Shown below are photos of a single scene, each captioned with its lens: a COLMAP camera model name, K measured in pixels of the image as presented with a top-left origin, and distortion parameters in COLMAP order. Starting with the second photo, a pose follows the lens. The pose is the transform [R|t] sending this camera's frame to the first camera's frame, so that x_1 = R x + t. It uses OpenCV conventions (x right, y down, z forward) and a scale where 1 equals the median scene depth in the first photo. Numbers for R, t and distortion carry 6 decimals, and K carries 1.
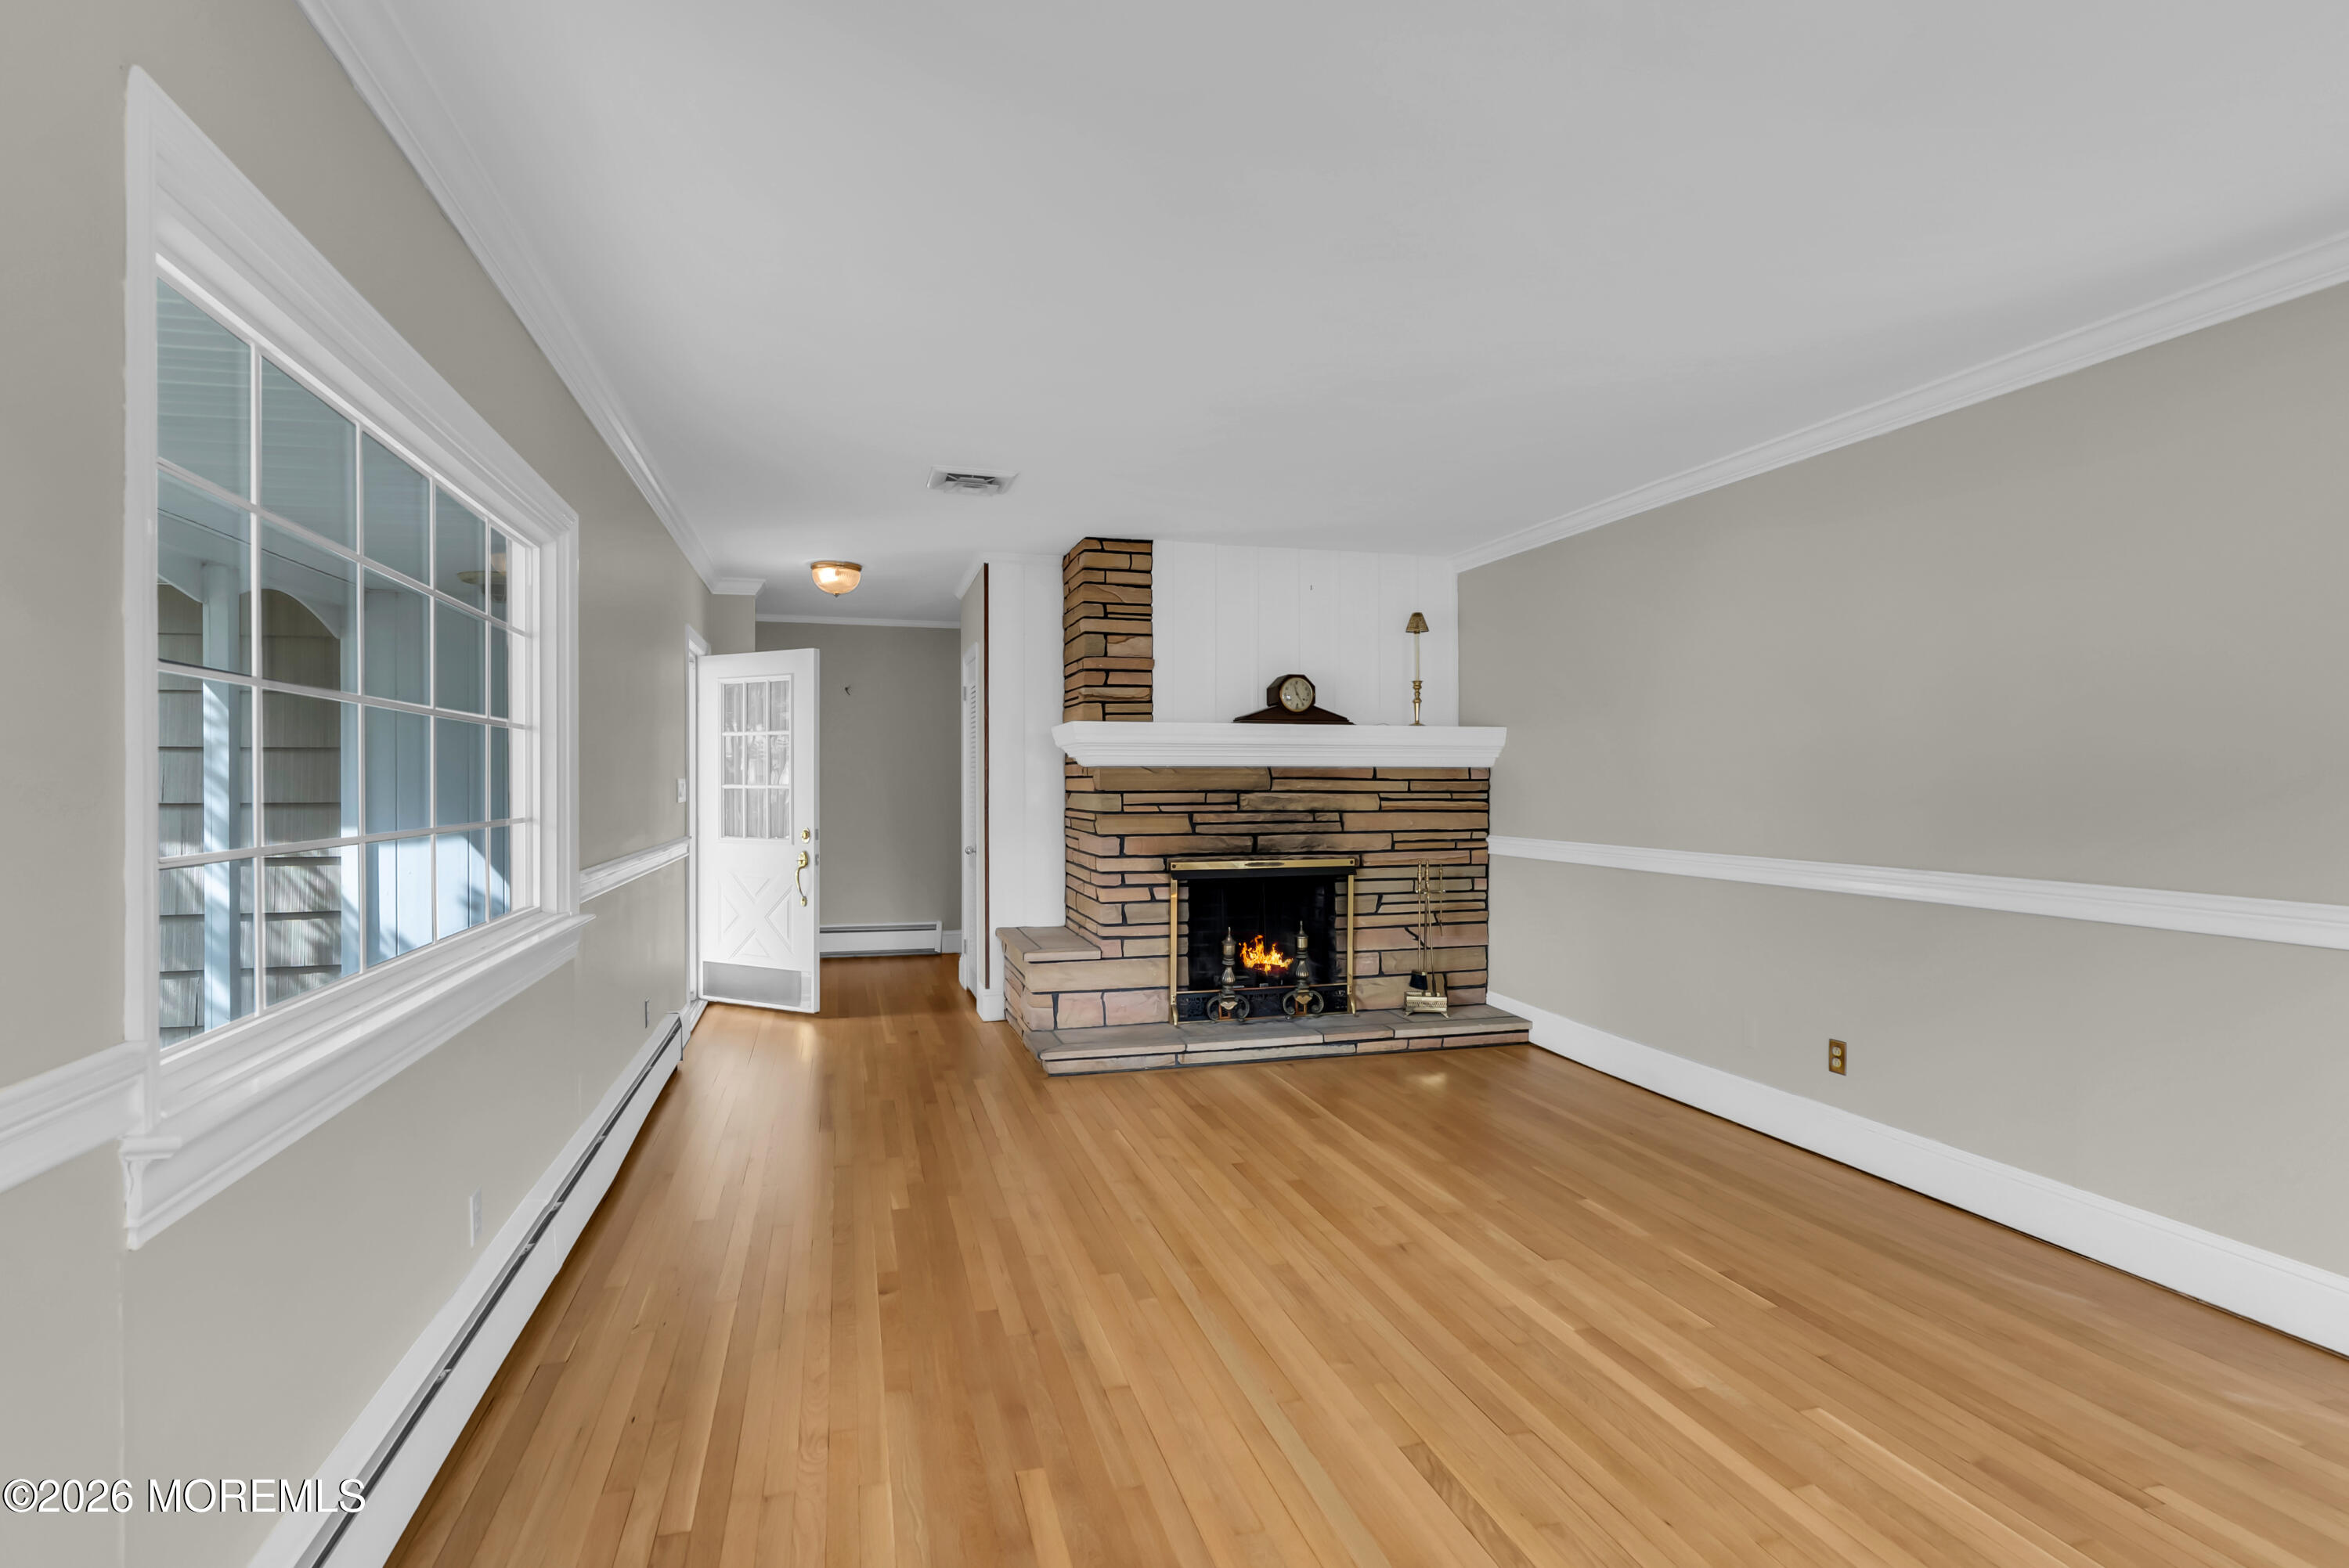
lens RADIAL K [[1070.7, 0, 1160.3], [0, 1070.7, 782.3], [0, 0, 1]] dist [-0.000228, -0.000042]
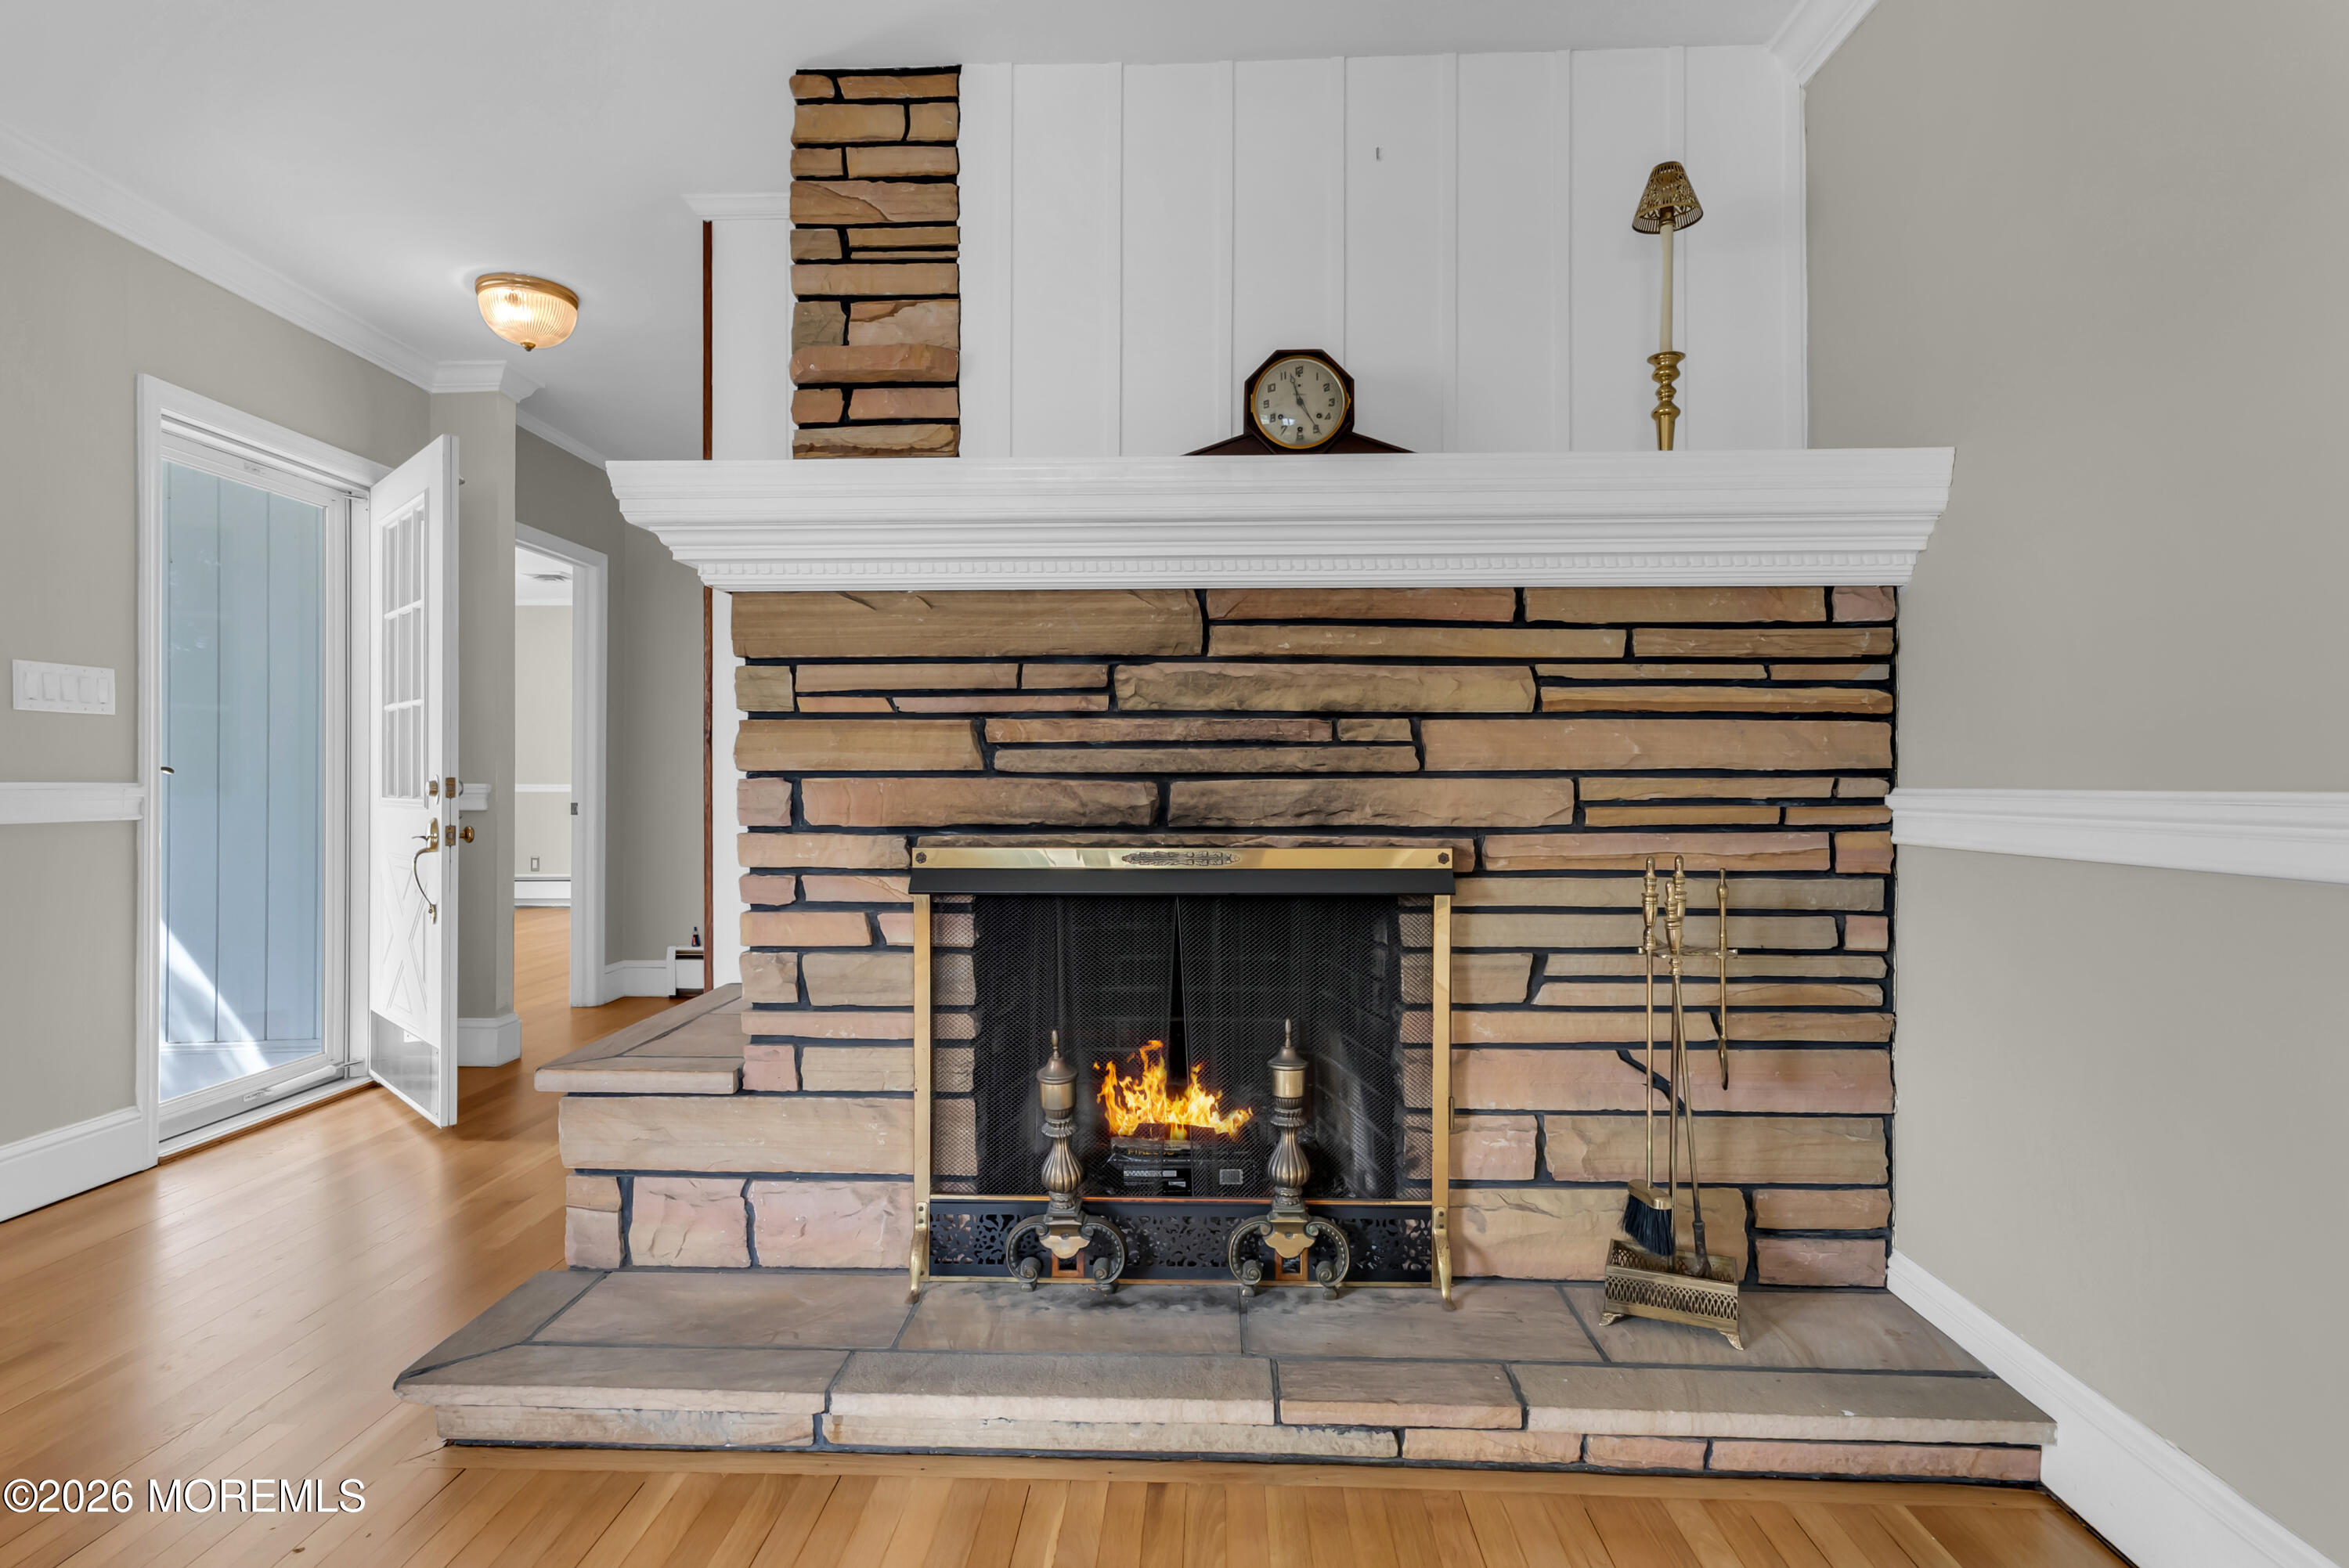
lens RADIAL K [[1153.4, 0, 1182.3], [0, 1153.4, 777.9], [0, 0, 1]] dist [0.003794, 0.001139]
pose [[0.956476, 0.000043, -0.291812, 0.206216], [-0.000778, 0.999997, -0.002404, 0.048933], [0.291811, 0.002527, 0.956473, 0.609688]]
